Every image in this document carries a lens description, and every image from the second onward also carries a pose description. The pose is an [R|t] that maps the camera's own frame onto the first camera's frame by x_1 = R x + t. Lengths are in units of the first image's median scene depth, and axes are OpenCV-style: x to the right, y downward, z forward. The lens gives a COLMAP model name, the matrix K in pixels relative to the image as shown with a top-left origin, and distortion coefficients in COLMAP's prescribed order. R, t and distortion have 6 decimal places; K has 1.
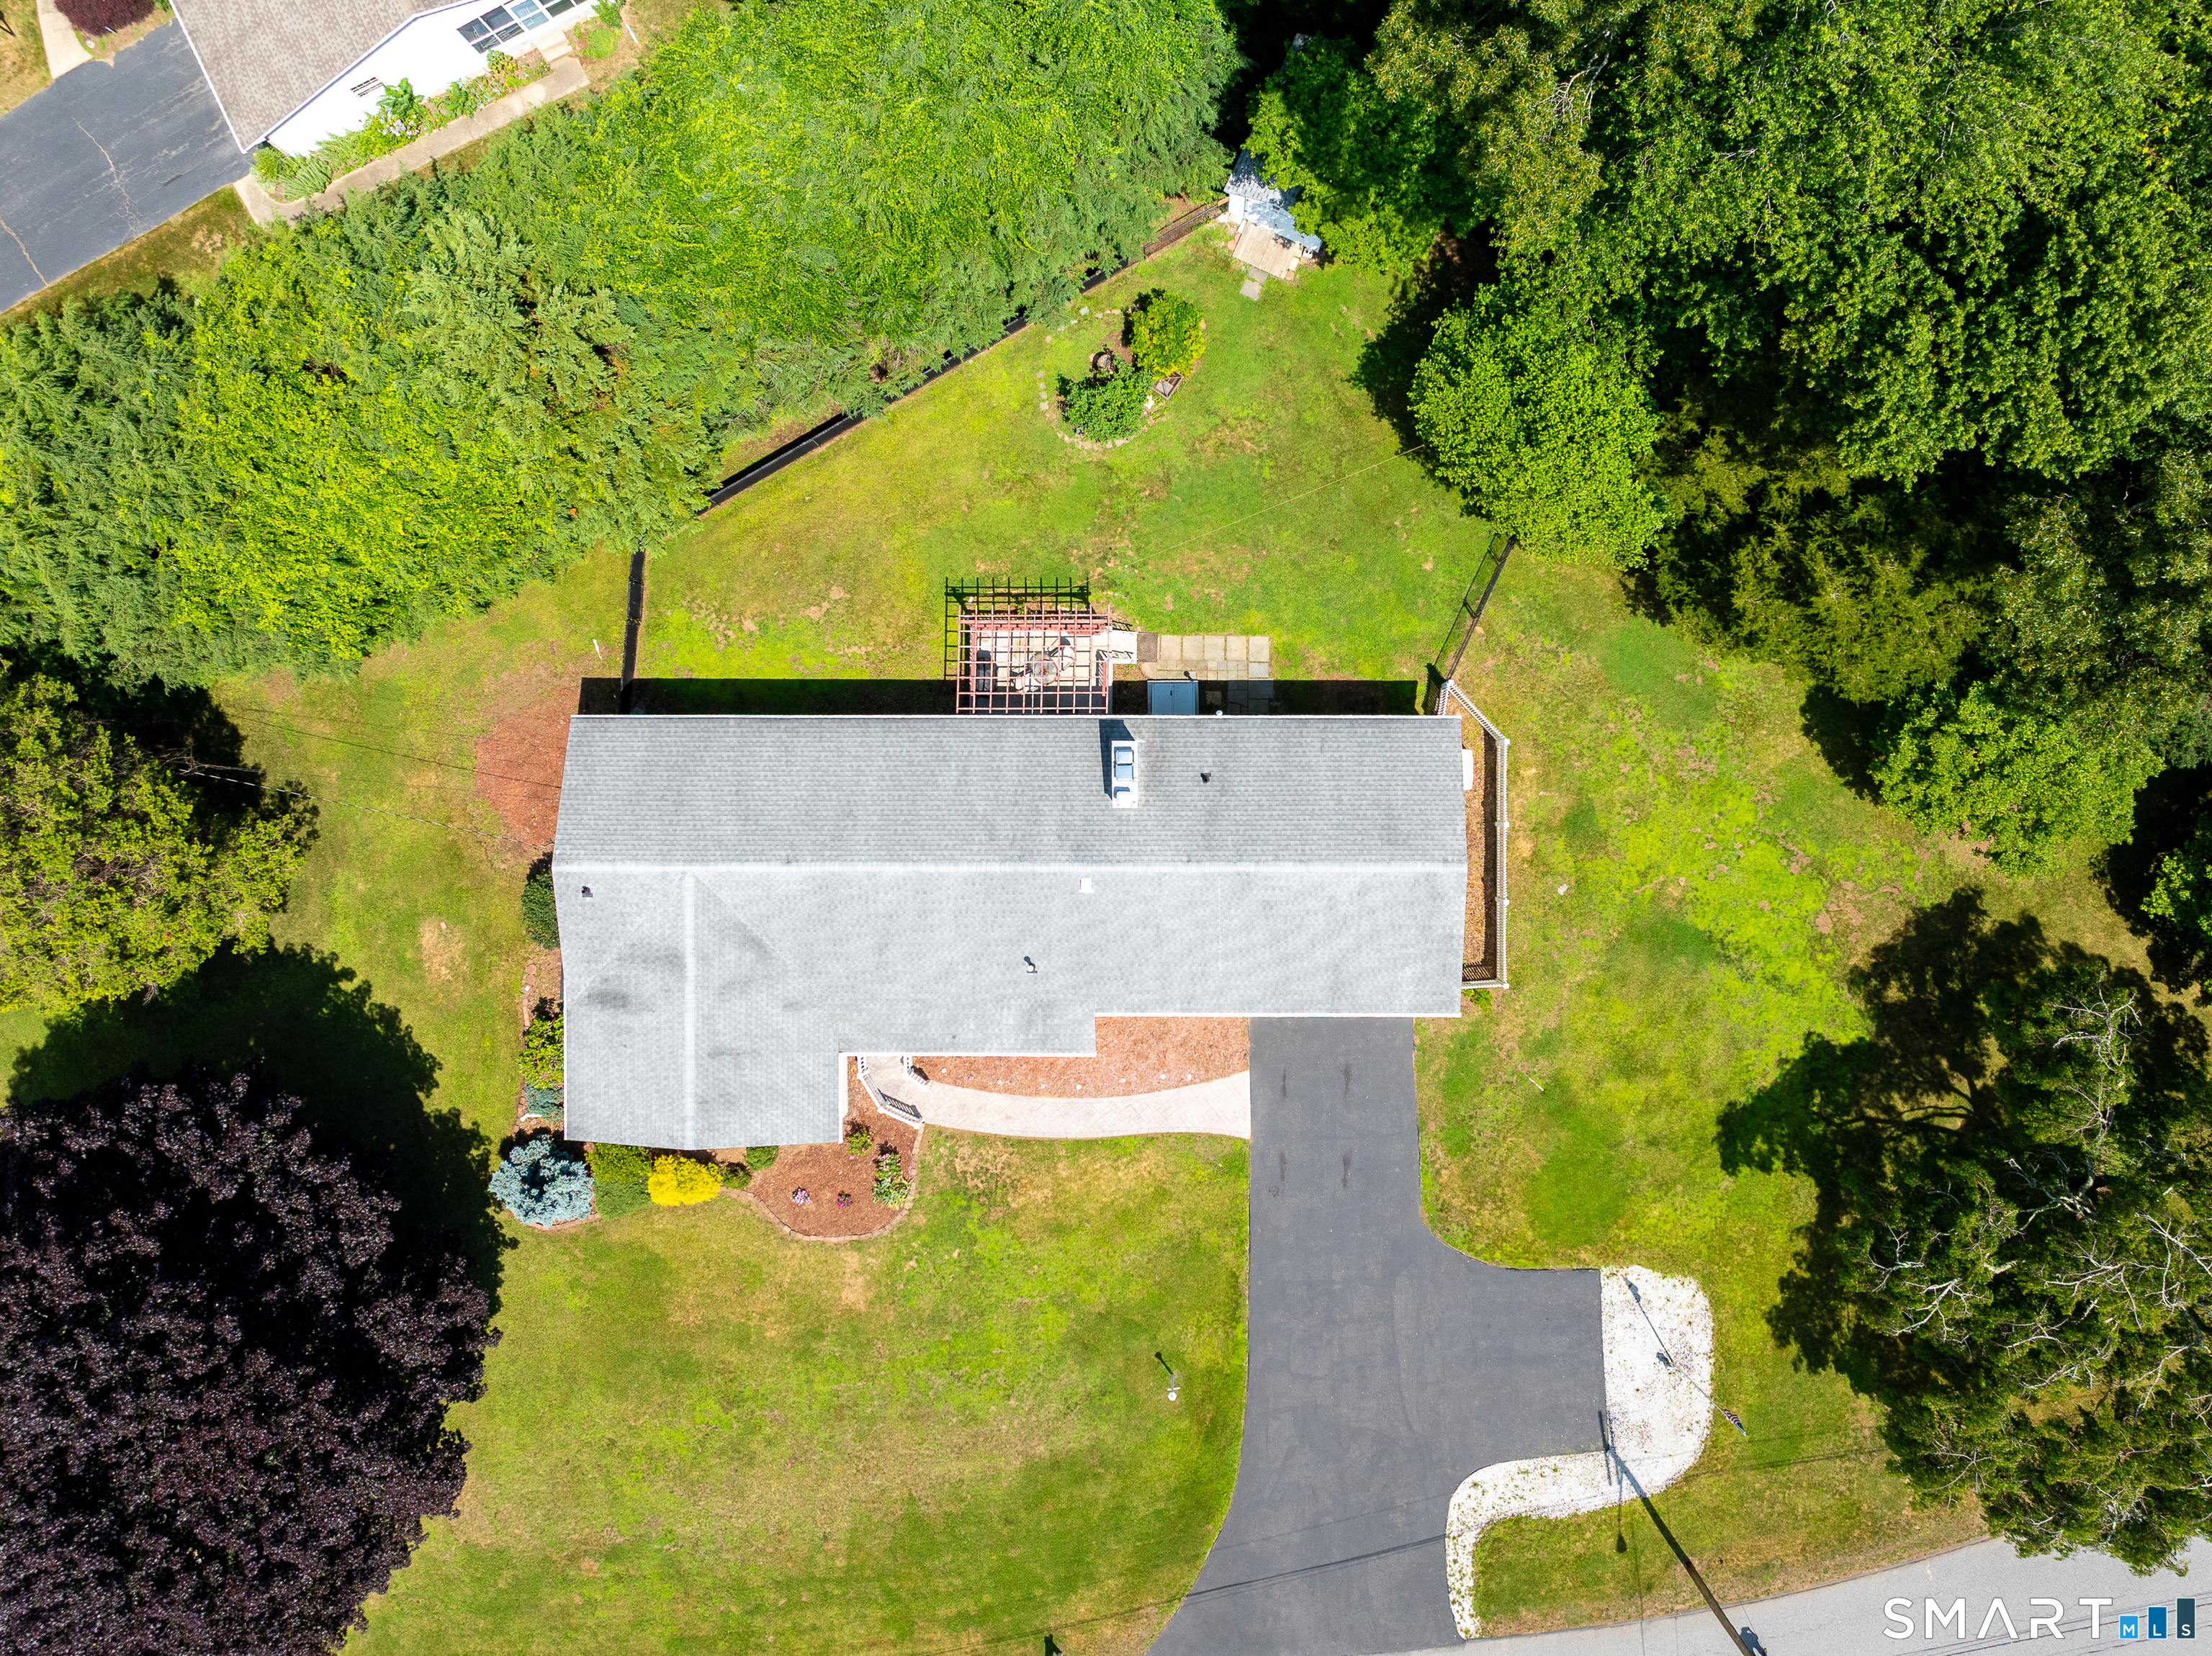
lens RADIAL K [[1814.5, 0, 1208.8], [0, 1814.5, 764.8], [0, 0, 1]] dist [0.029743, -0.039136]
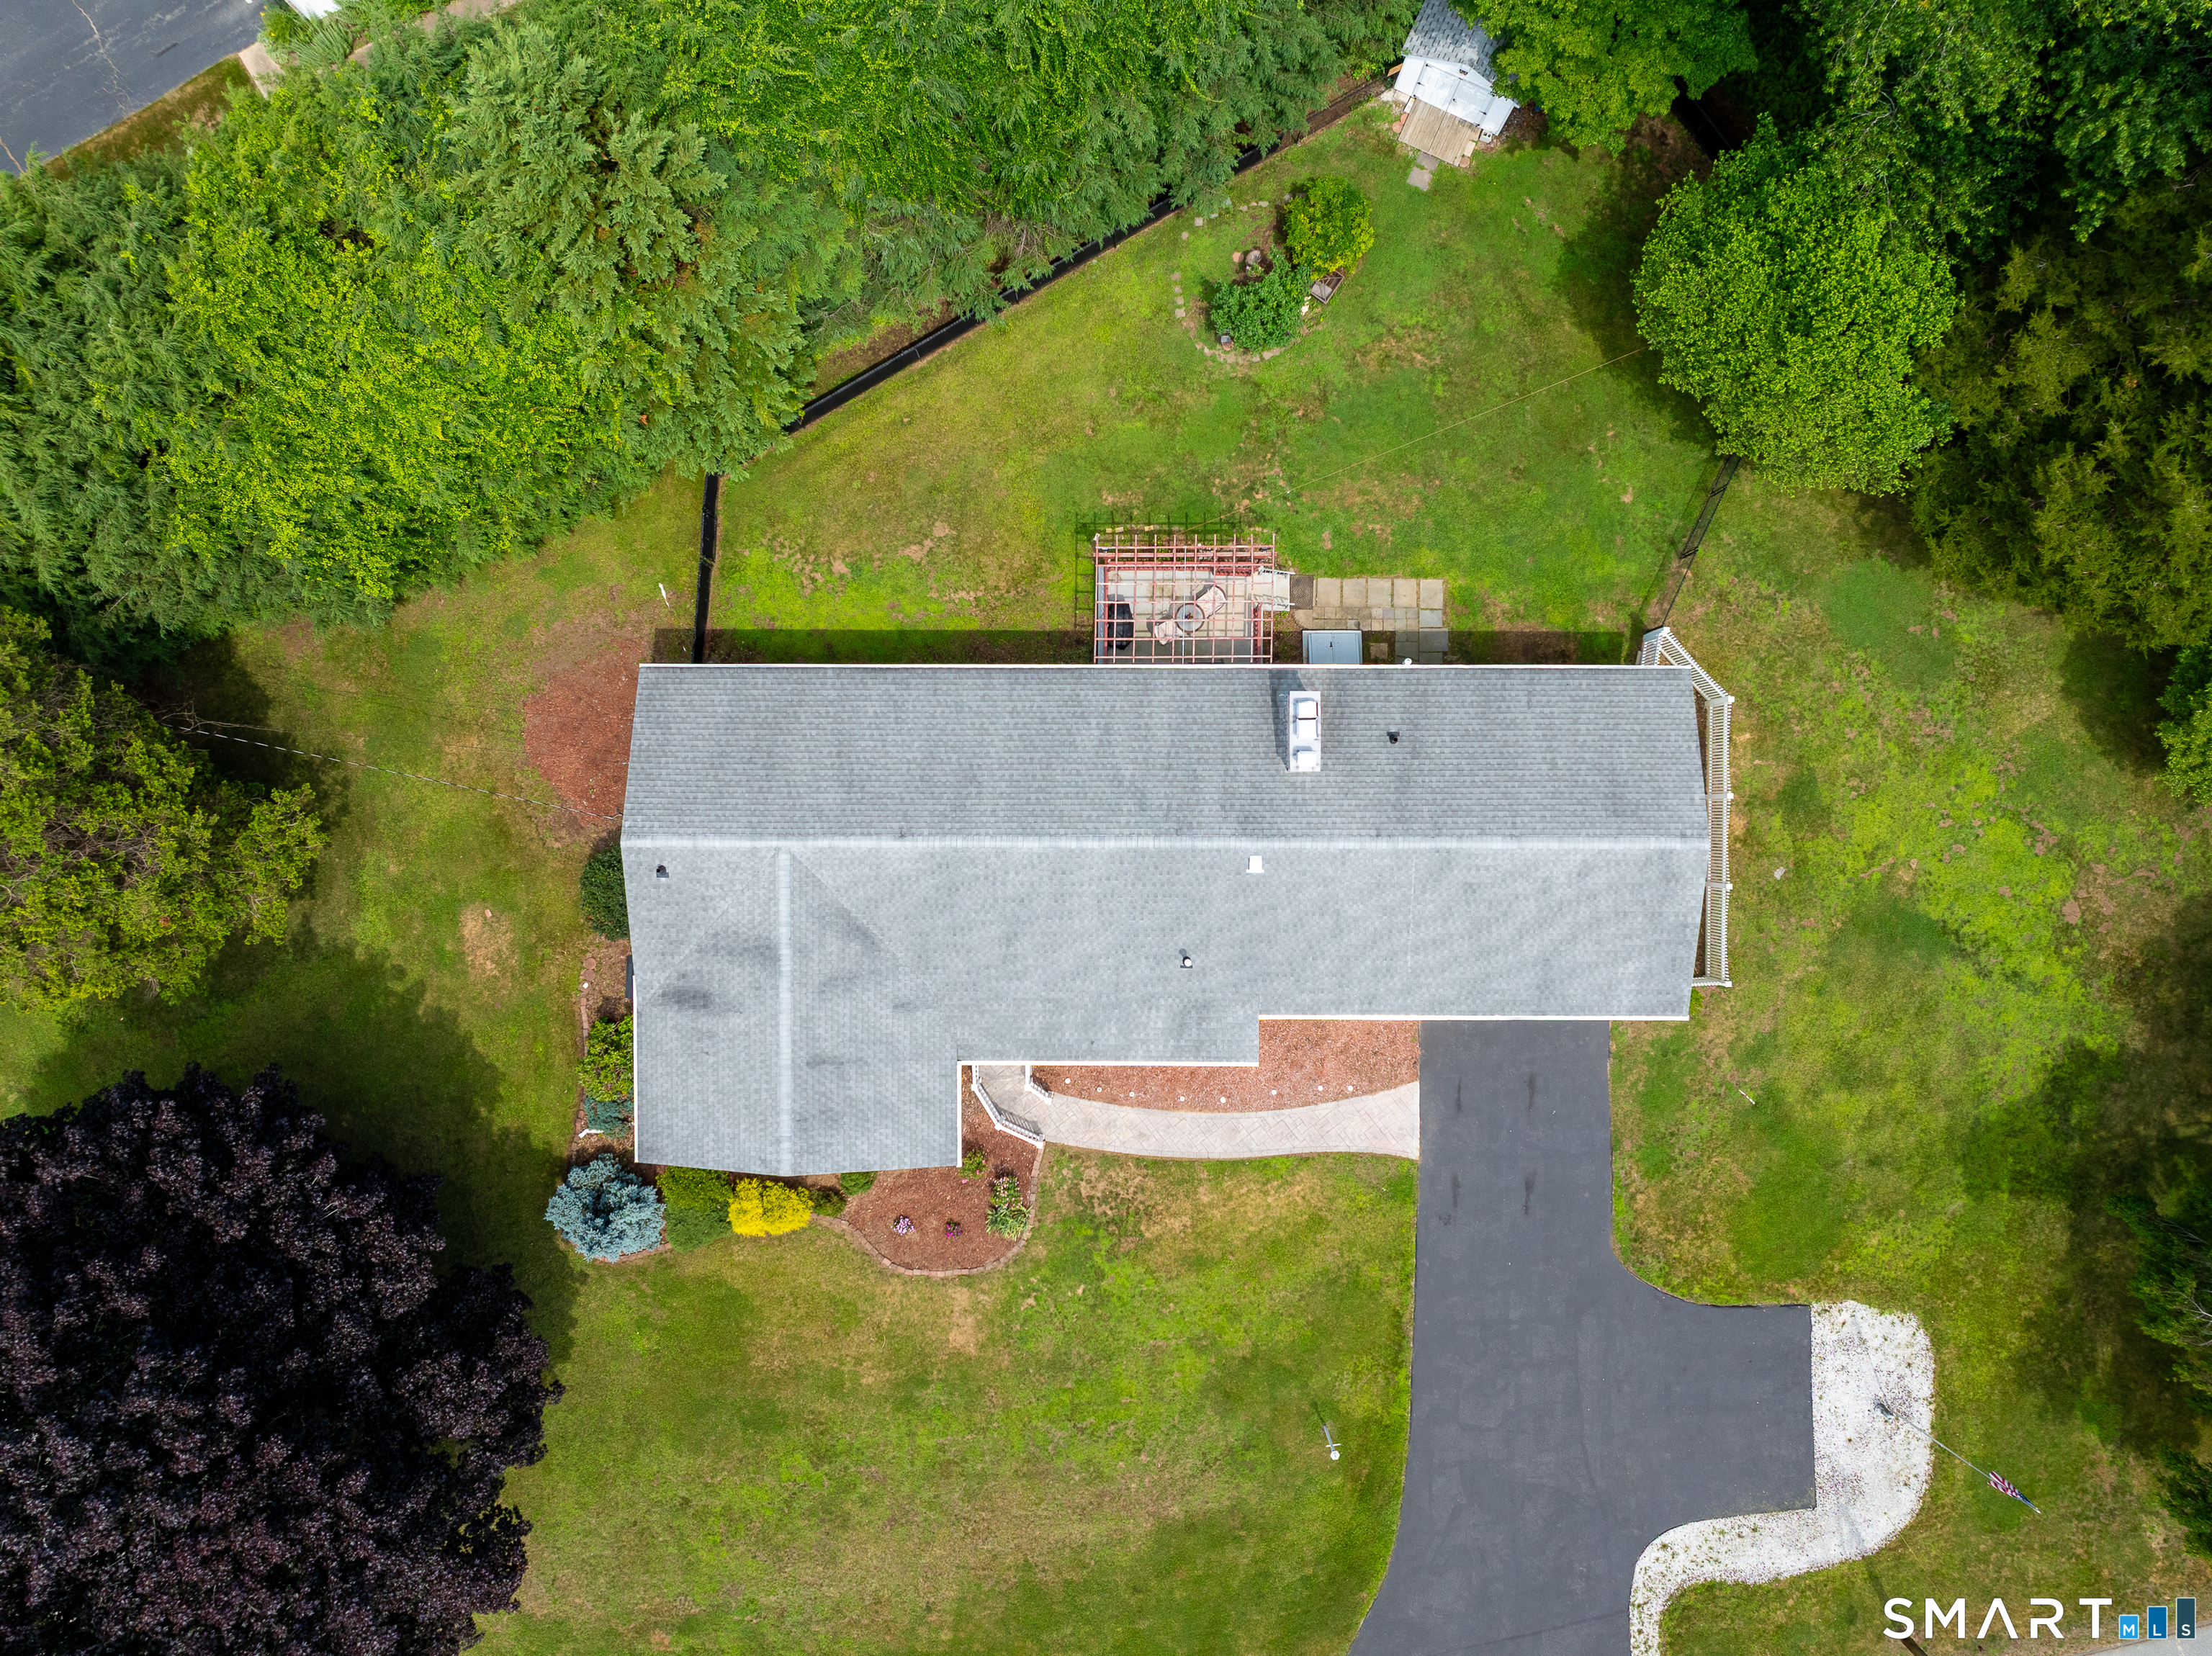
lens RADIAL K [[1519.8, 0, 1106.0], [0, 1519.8, 828.0], [0, 0, 1]] dist [0.001159, -0.003716]
pose [[0.999978, 0.001198, 0.006541, -0.132239], [-0.001319, 0.999827, 0.018559, 0.034301], [-0.006518, -0.018567, 0.999806, 0.277890]]
